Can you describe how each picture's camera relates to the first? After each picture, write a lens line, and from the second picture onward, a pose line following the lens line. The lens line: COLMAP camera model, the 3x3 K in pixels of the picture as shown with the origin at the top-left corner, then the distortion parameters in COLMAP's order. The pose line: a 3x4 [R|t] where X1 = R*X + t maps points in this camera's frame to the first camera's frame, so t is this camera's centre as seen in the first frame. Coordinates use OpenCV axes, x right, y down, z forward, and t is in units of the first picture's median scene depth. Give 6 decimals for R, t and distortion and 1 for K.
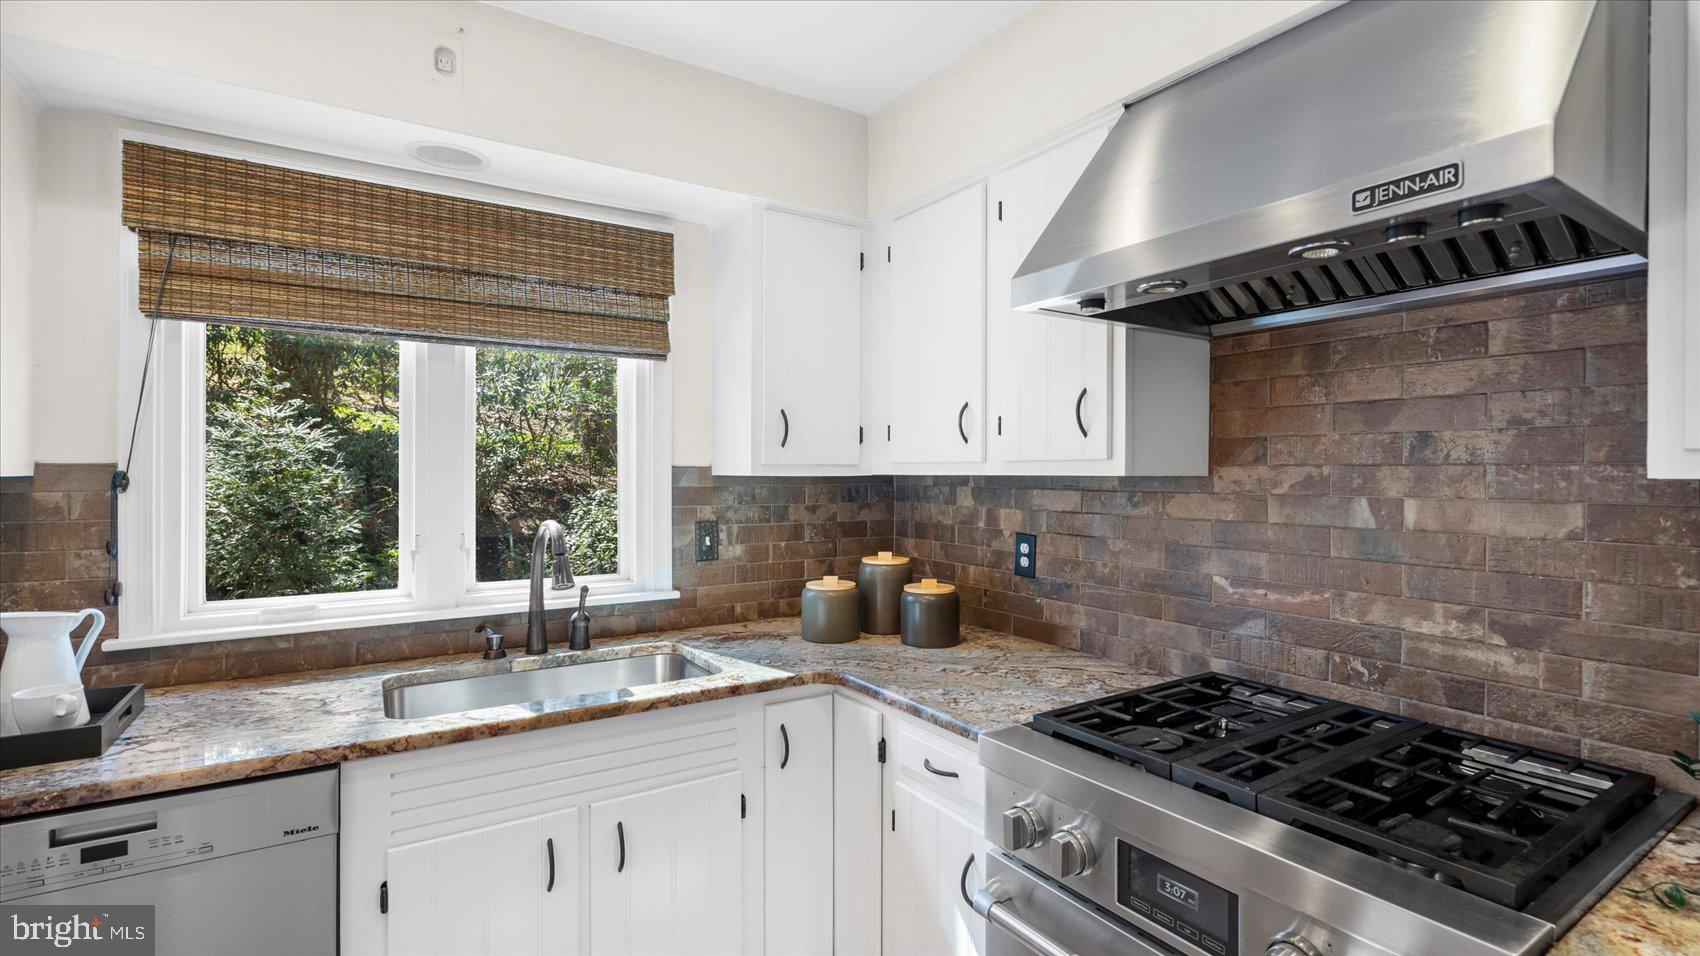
lens RADIAL K [[770.7, 0, 853.2], [0, 770.7, 475.0], [0, 0, 1]] dist [-0.003957, 0.001466]
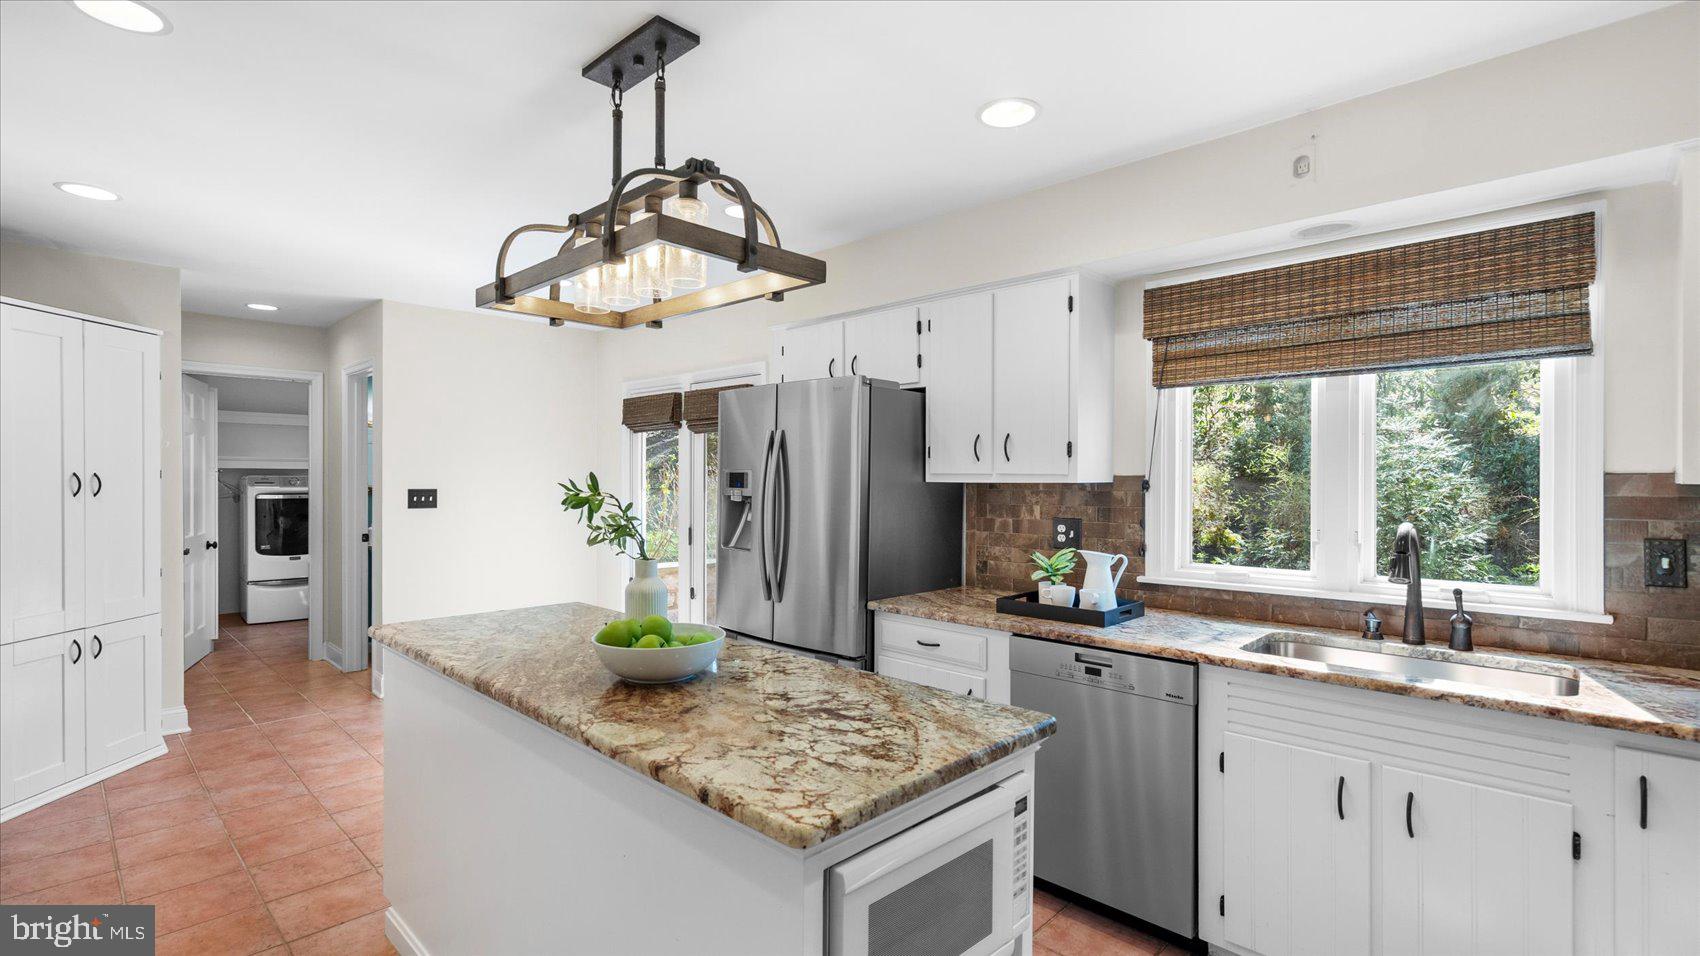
lens RADIAL K [[770.7, 0, 854.8], [0, 770.7, 481.9], [0, 0, 1]] dist [-0.003957, 0.001466]
pose [[0.236867, 0.001037, -0.971541, 0.513239], [-0.003409, 0.999994, 0.000236, 0.001478], [0.971536, 0.003257, 0.236870, -0.044409]]
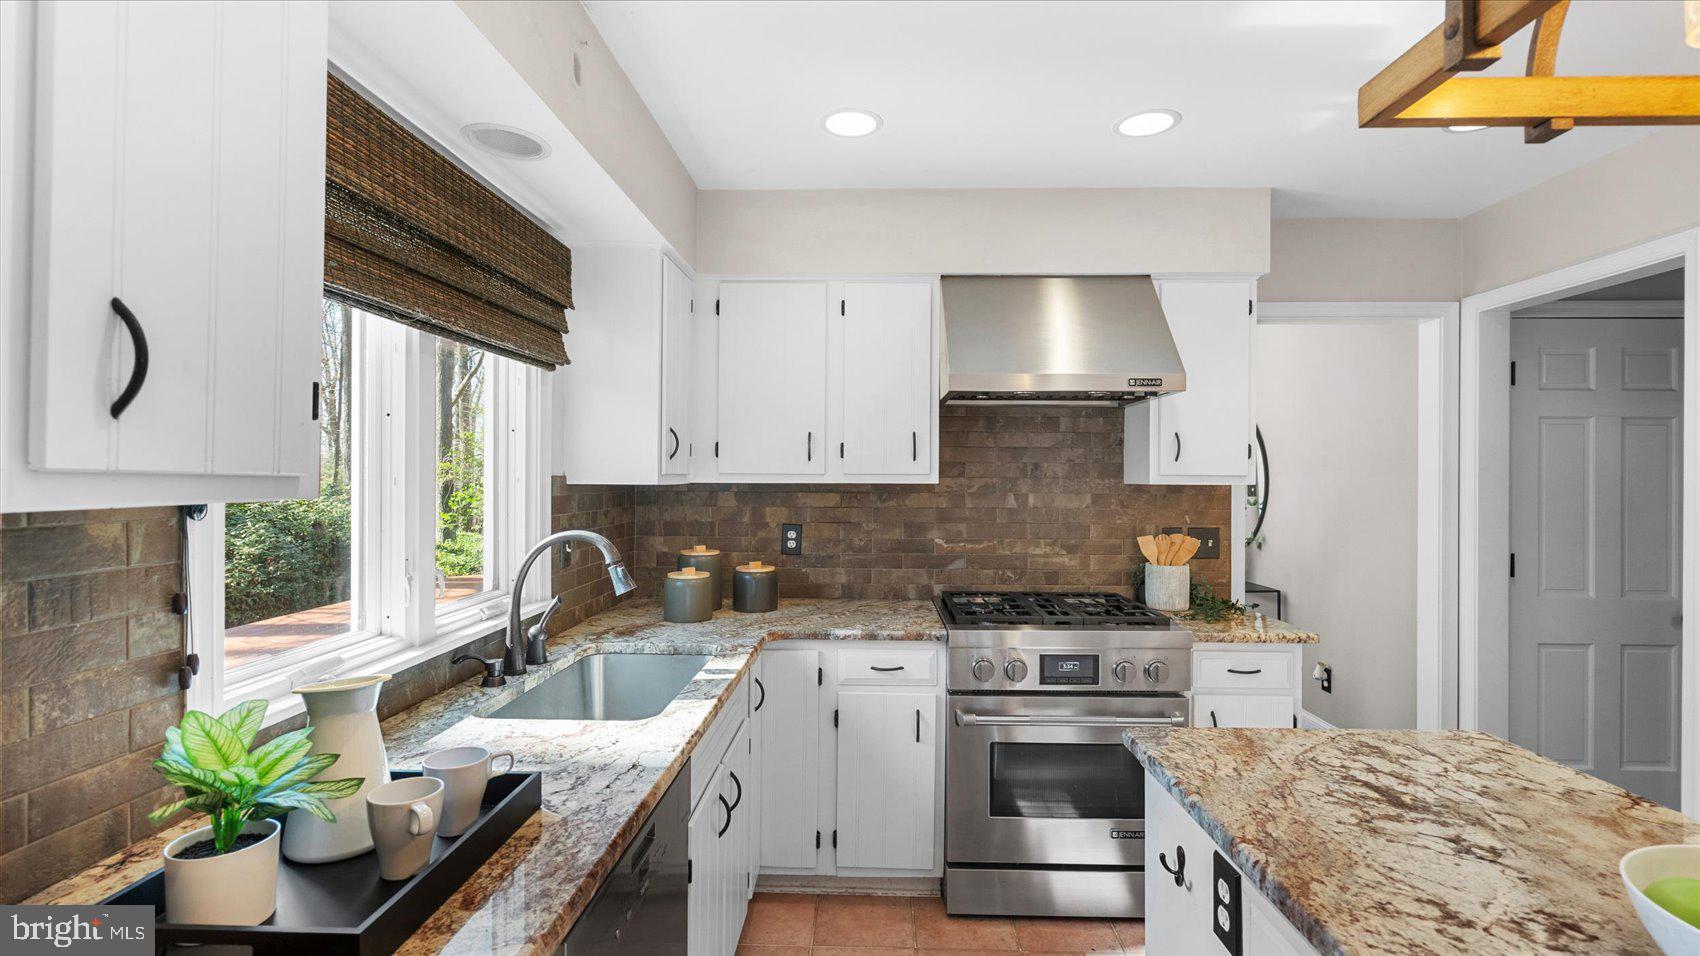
lens RADIAL K [[770.7, 0, 852.9], [0, 770.7, 477.9], [0, 0, 1]] dist [-0.003957, 0.001466]
pose [[0.566498, -0.001037, 0.824063, -1.042547], [-0.000732, 0.999998, 0.001762, -0.012647], [-0.824063, -0.001601, 0.566496, 0.133548]]
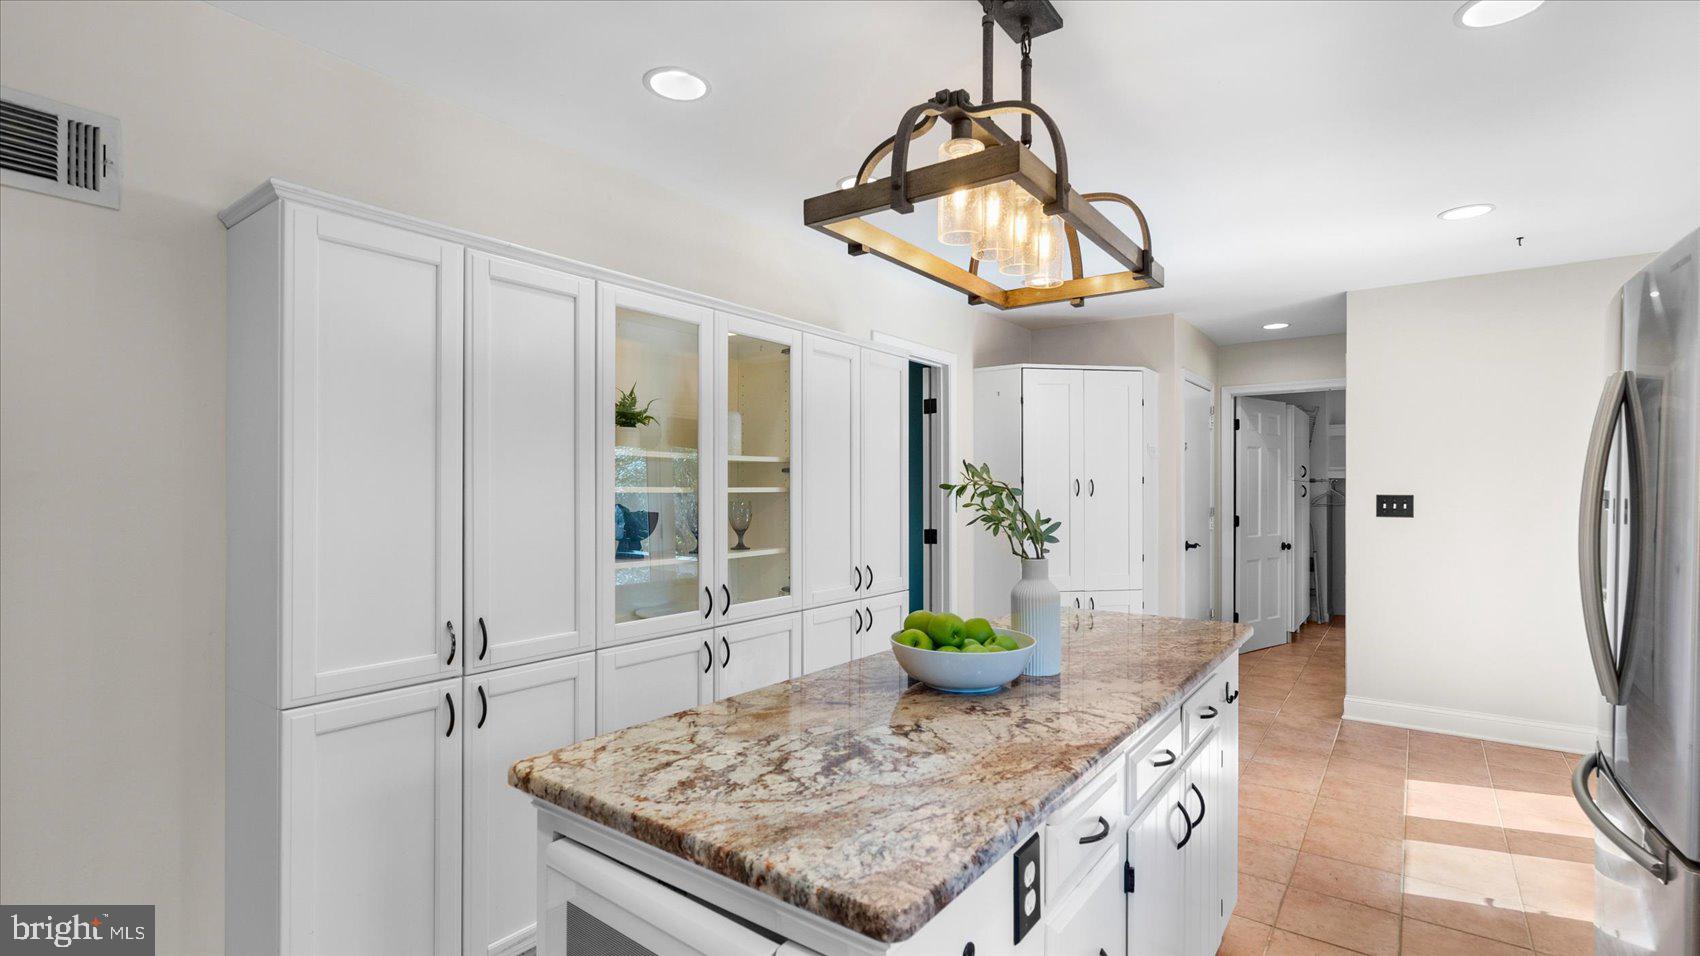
lens RADIAL K [[770.7, 0, 849.5], [0, 770.7, 488.6], [0, 0, 1]] dist [-0.003957, 0.001466]
pose [[-0.935011, -0.006467, -0.354559, -0.060243], [-0.005107, 0.999976, -0.004770, 0.031884], [0.354581, -0.002649, -0.935022, 0.713858]]
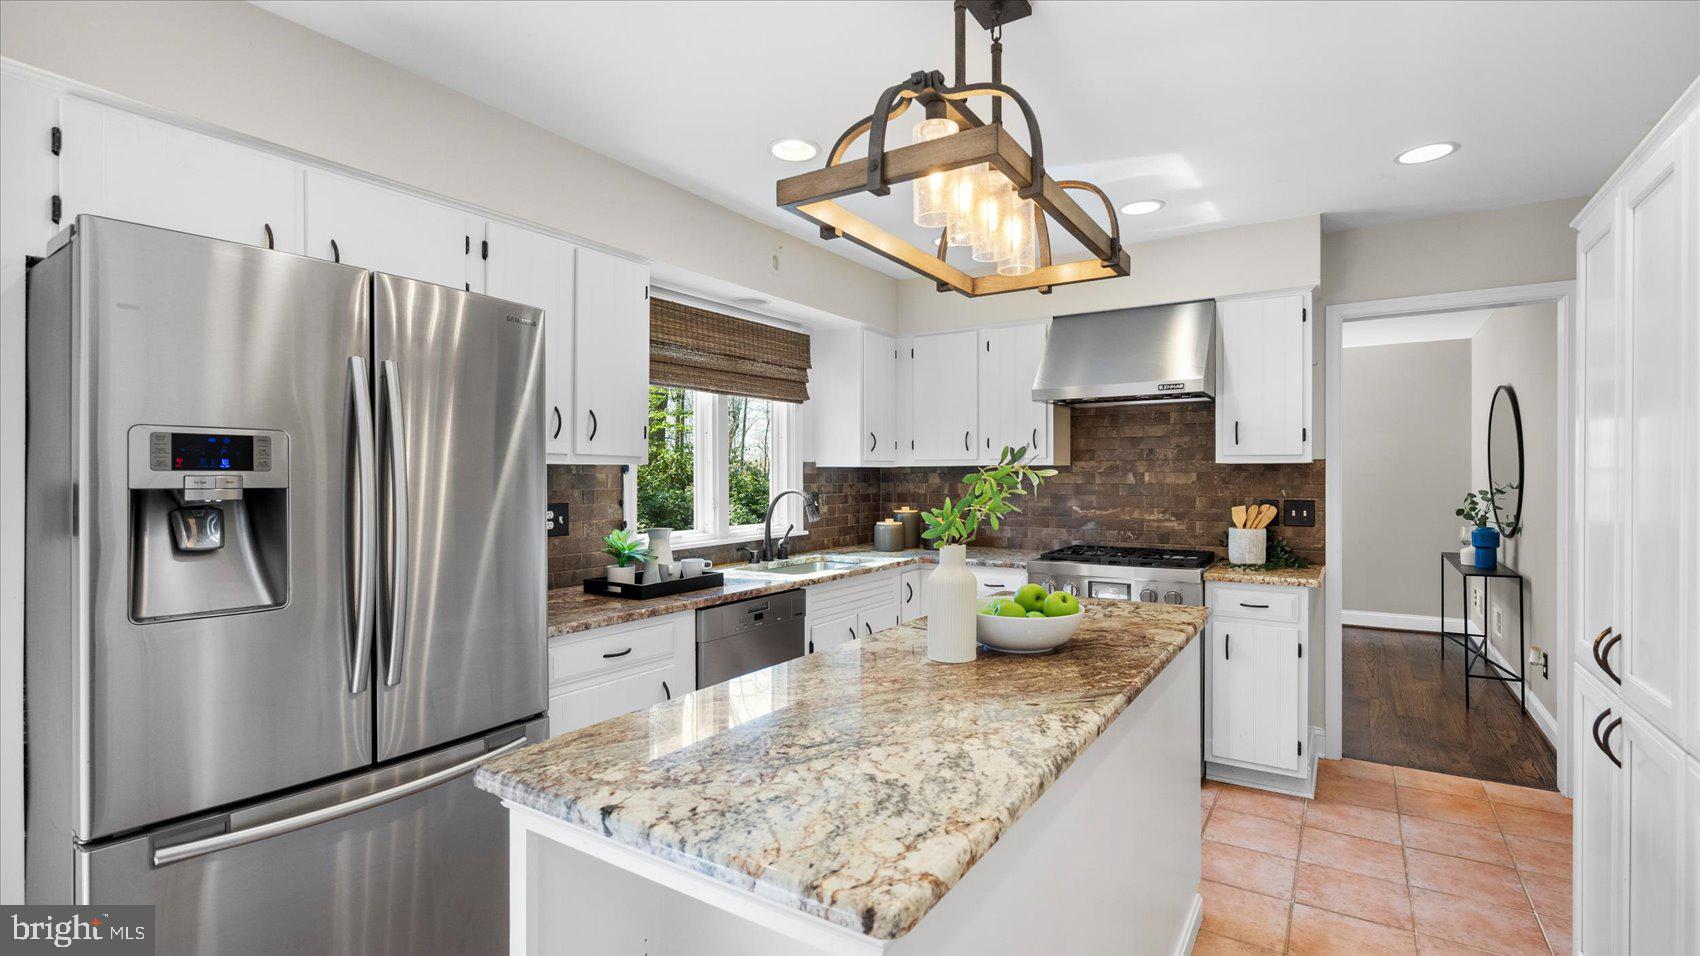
lens RADIAL K [[770.7, 0, 852.9], [0, 770.7, 477.1], [0, 0, 1]] dist [-0.003957, 0.001466]
pose [[0.910985, -0.006761, 0.412385, -1.085920], [0.006694, 0.999976, 0.001607, 0.027707], [-0.412386, 0.001297, 0.911008, -0.863387]]
